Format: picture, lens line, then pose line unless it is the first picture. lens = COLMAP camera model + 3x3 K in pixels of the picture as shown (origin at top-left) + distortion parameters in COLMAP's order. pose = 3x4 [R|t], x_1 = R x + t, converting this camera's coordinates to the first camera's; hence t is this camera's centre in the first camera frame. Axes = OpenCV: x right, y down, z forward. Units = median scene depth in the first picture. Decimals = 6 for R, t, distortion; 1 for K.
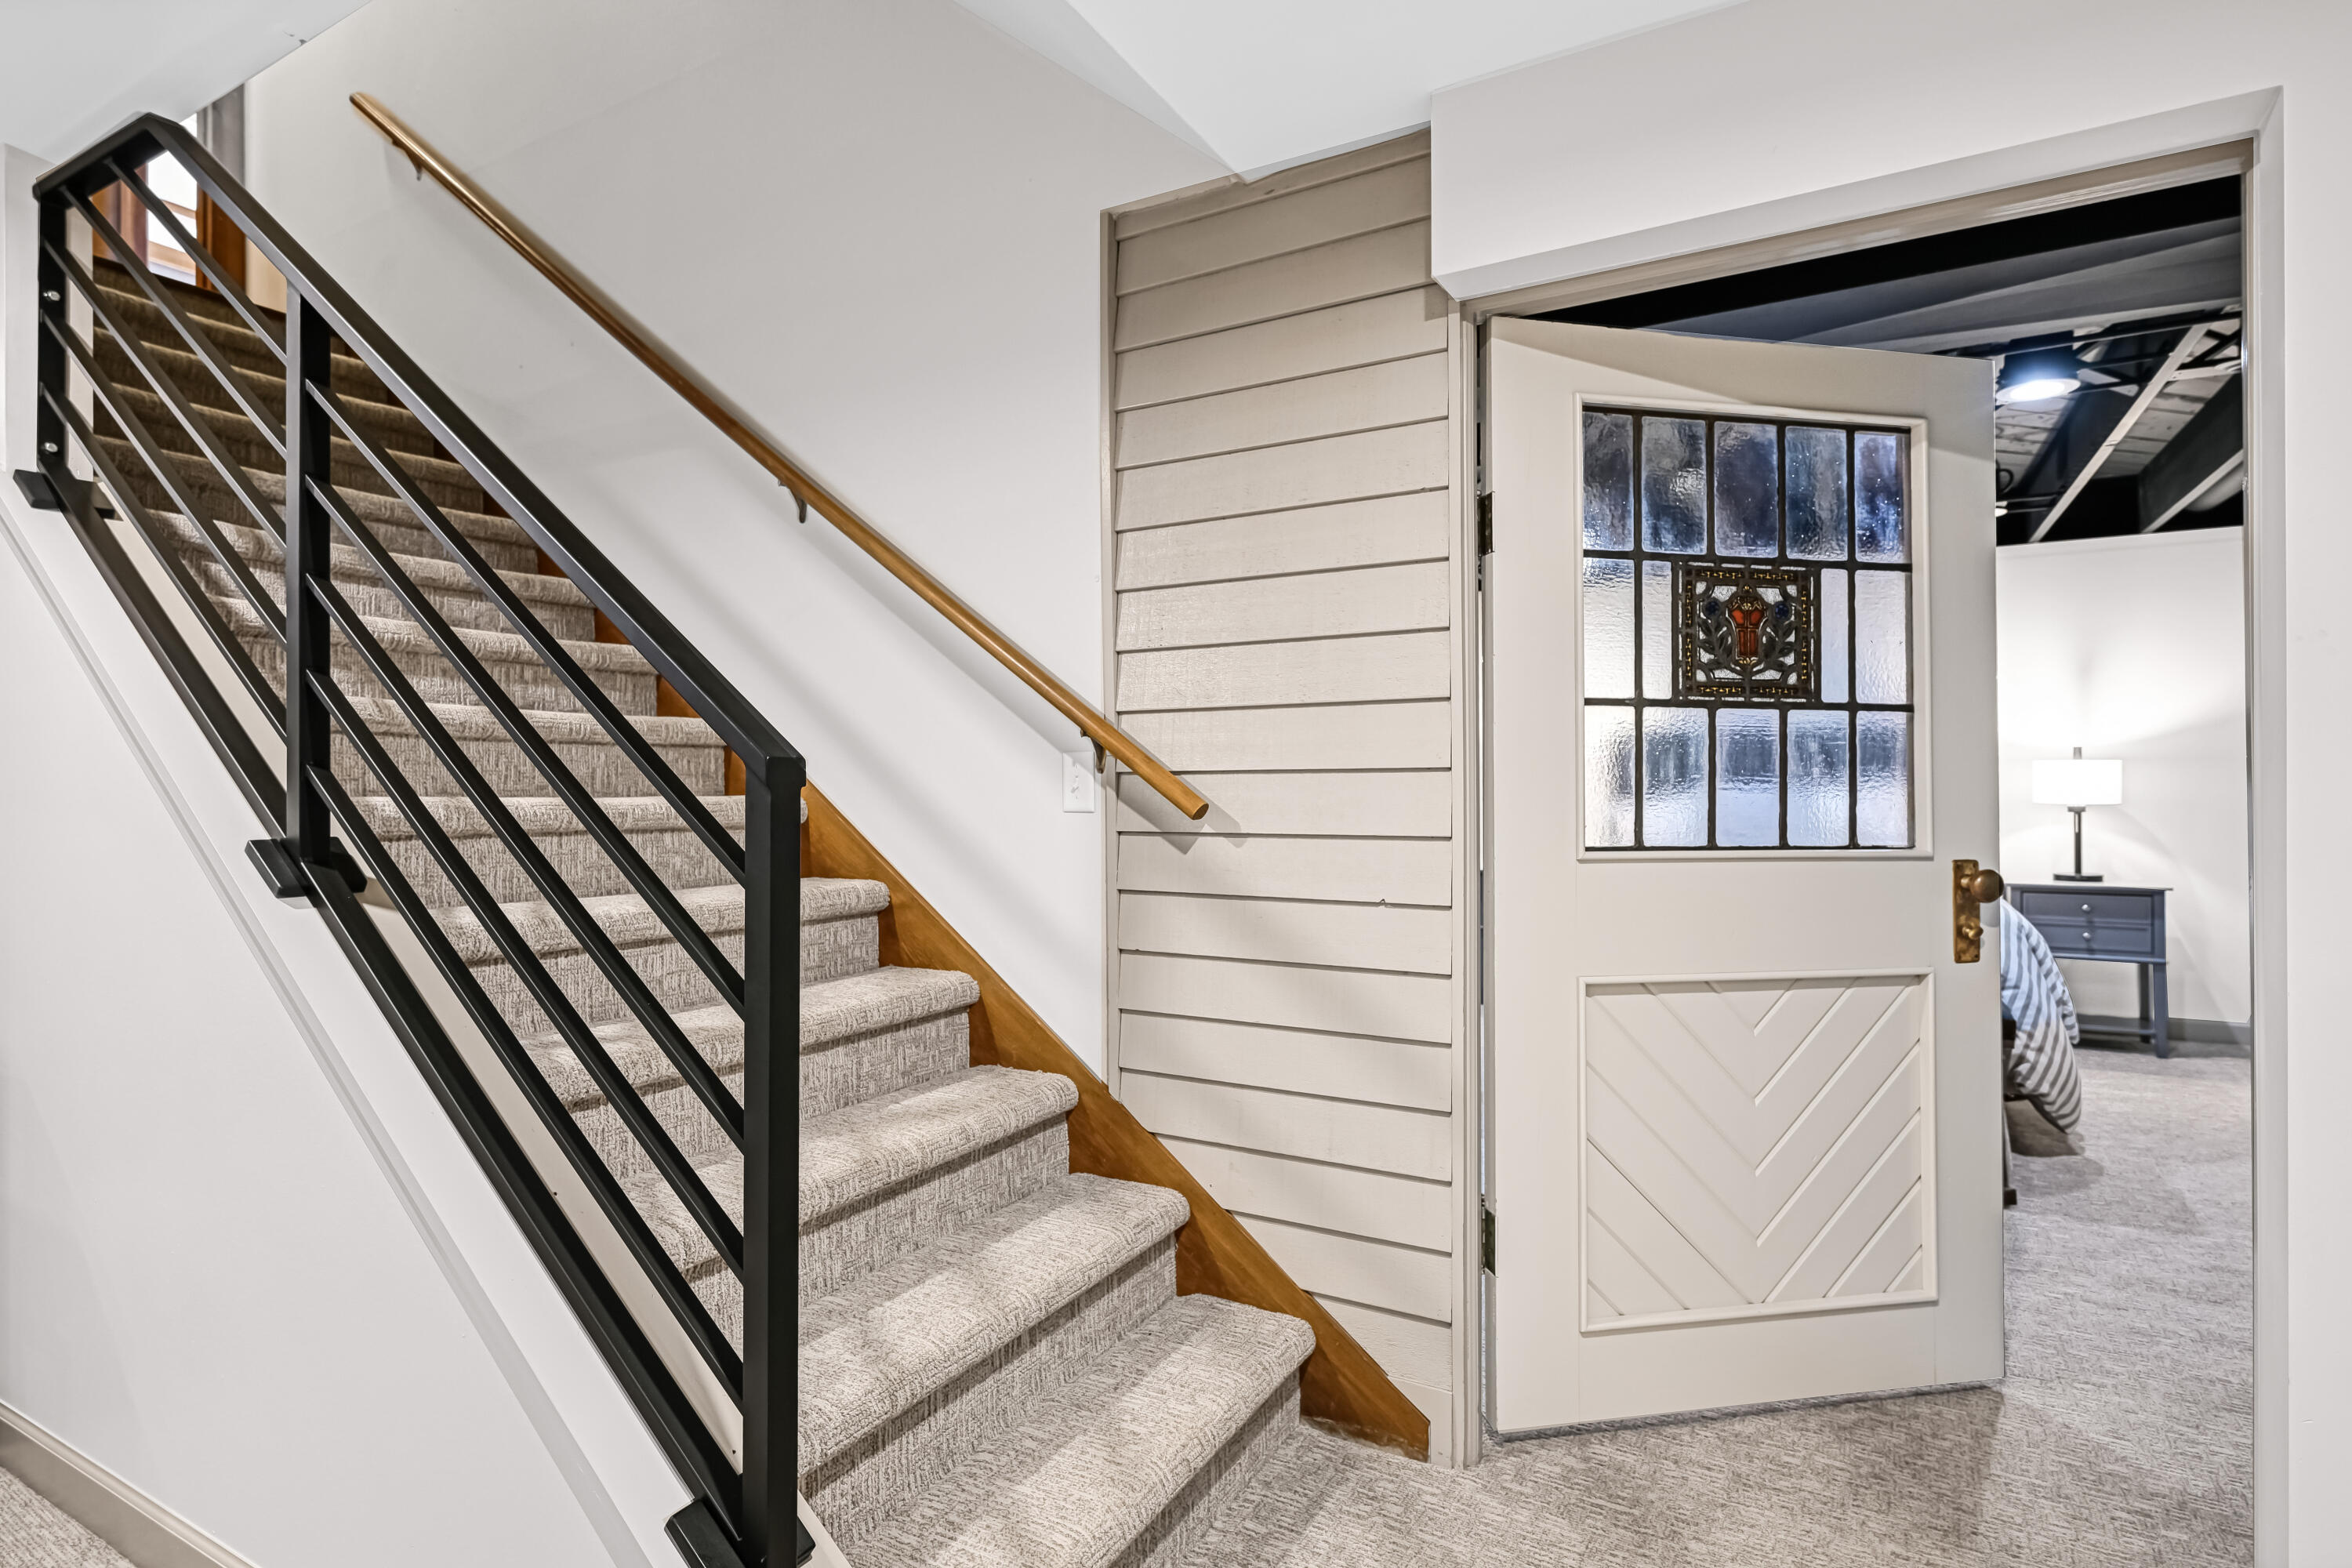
lens RADIAL K [[1170.7, 0, 1172.8], [0, 1170.7, 790.6], [0, 0, 1]] dist [0.005577, 0.000189]
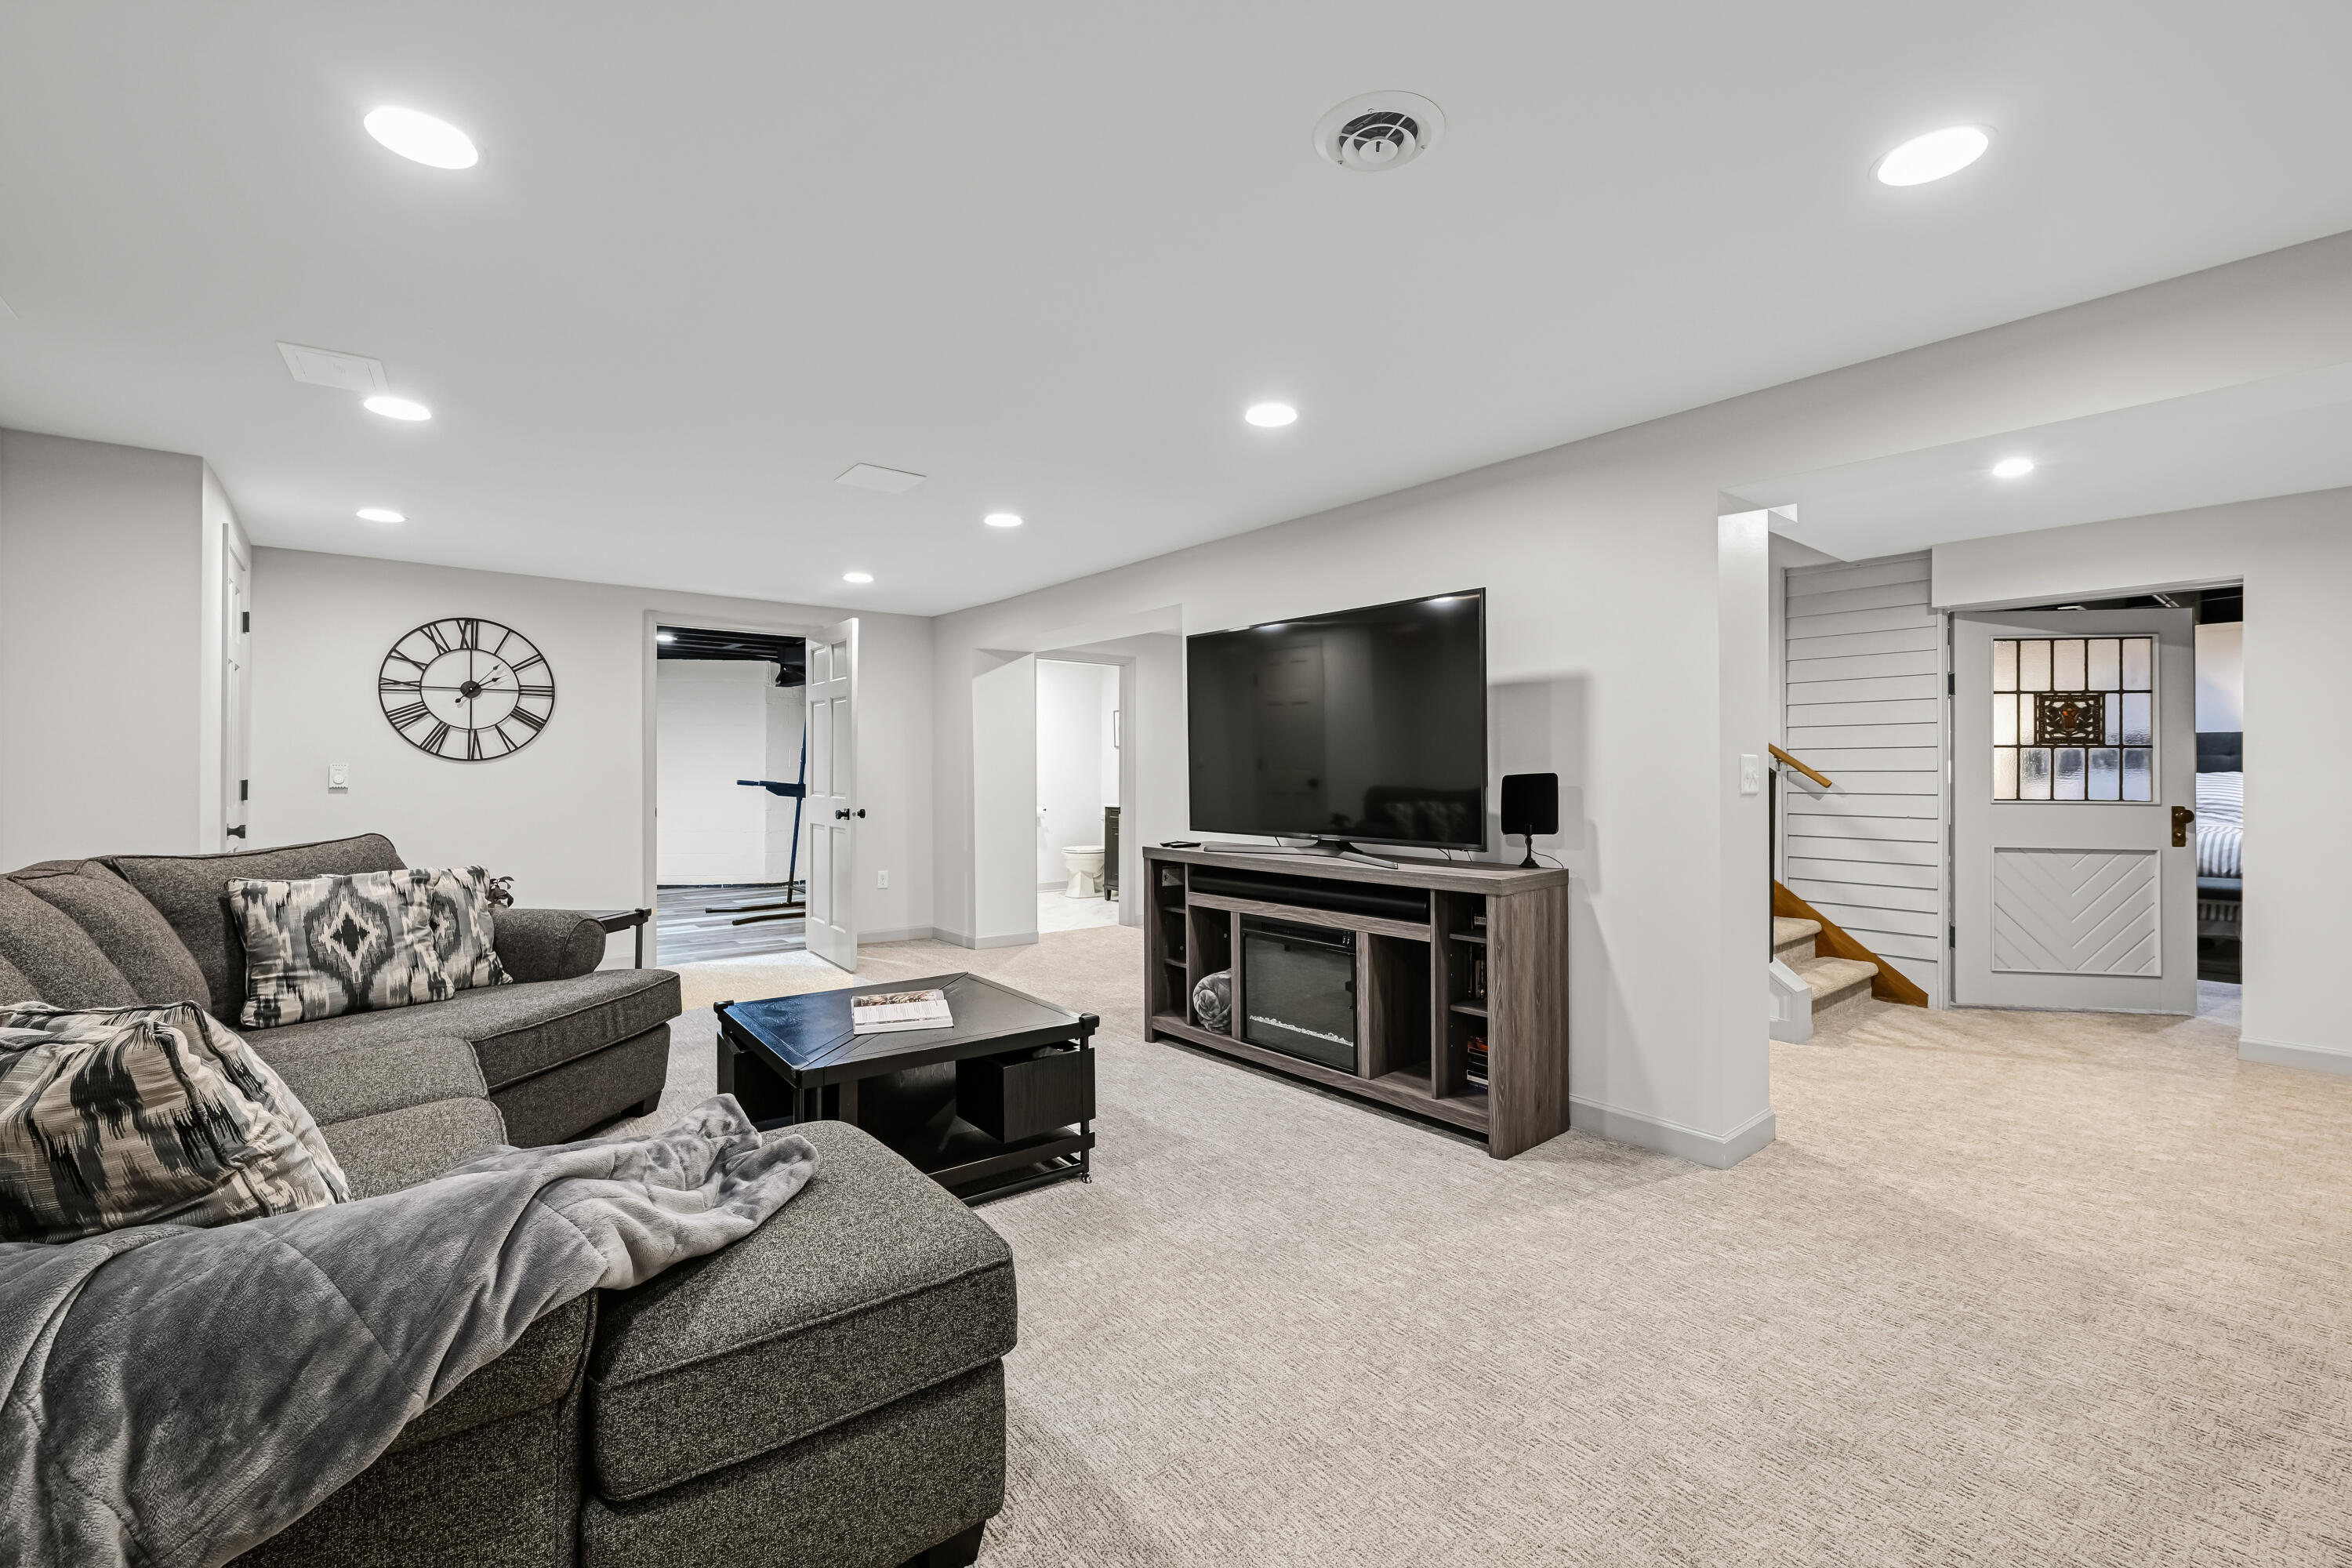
lens RADIAL K [[944.0, 0, 1181.4], [0, 944.0, 771.0], [0, 0, 1]] dist [0.000284, 0.000206]
pose [[0.942849, 0.001852, -0.333215, -0.693917], [0.000433, 0.999977, 0.006781, -0.033084], [0.333220, -0.006538, 0.942826, -1.689088]]
